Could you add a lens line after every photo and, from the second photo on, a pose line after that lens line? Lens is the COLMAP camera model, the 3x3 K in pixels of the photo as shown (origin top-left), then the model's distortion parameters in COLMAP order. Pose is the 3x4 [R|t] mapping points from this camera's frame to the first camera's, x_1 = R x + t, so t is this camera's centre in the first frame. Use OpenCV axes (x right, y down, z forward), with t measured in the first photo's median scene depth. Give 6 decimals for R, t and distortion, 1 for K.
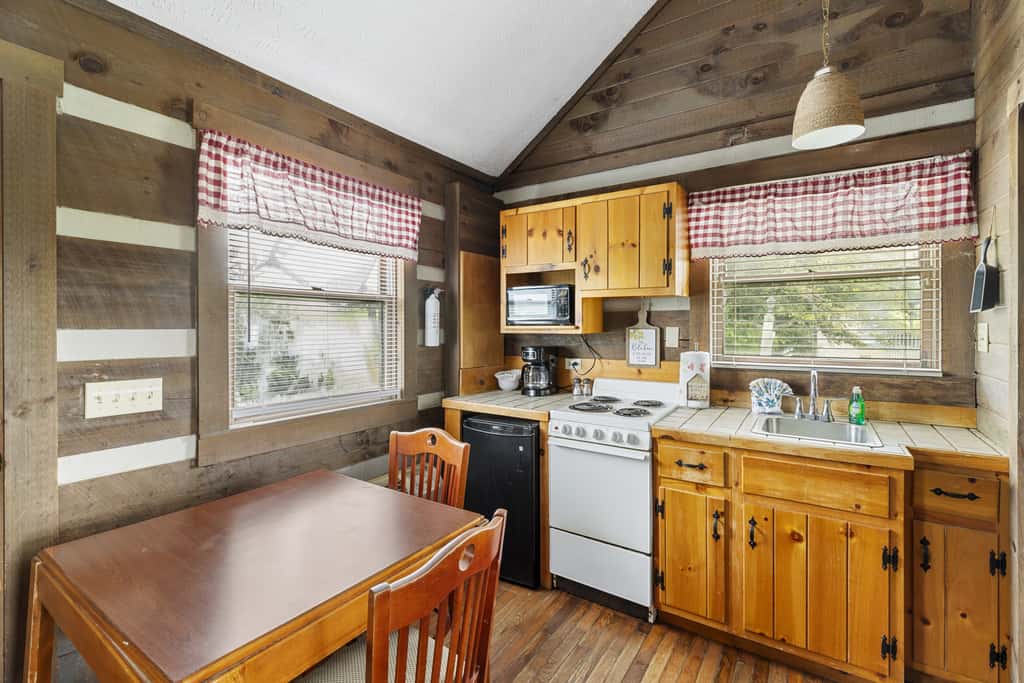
lens RADIAL K [[459.3, 0, 513.1], [0, 459.3, 326.4], [0, 0, 1]] dist [0.004121, 0.000900]
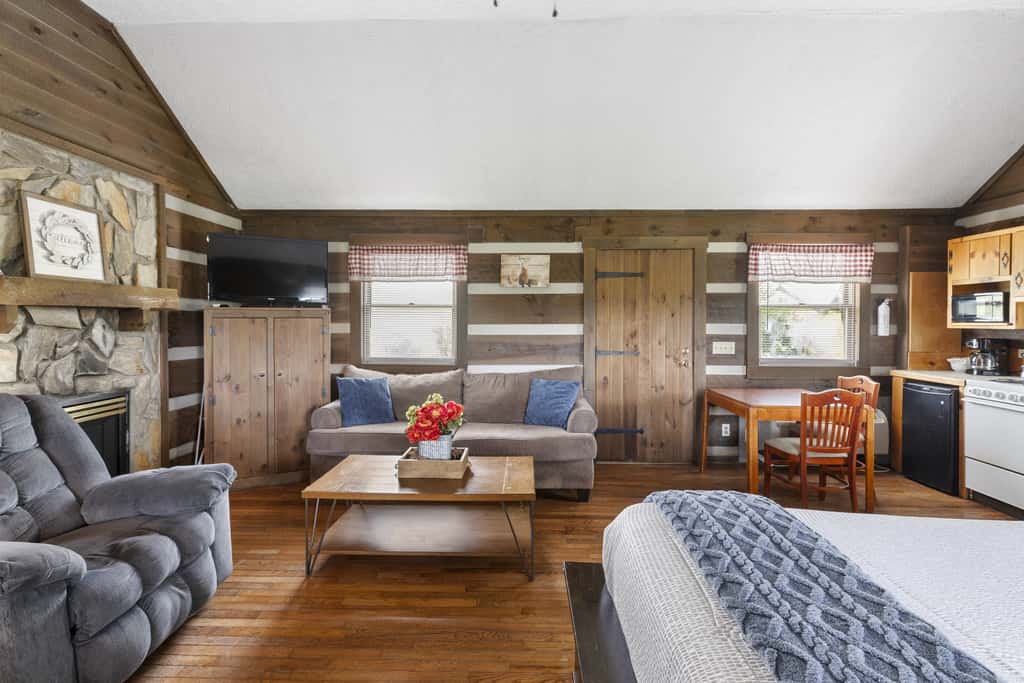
lens RADIAL K [[459.3, 0, 513.1], [0, 459.3, 326.4], [0, 0, 1]] dist [0.004121, 0.000900]
pose [[0.525453, 0.010592, -0.850757, 0.550404], [-0.002655, 0.999938, 0.010810, -0.002580], [0.850818, -0.003421, 0.525449, -0.995051]]
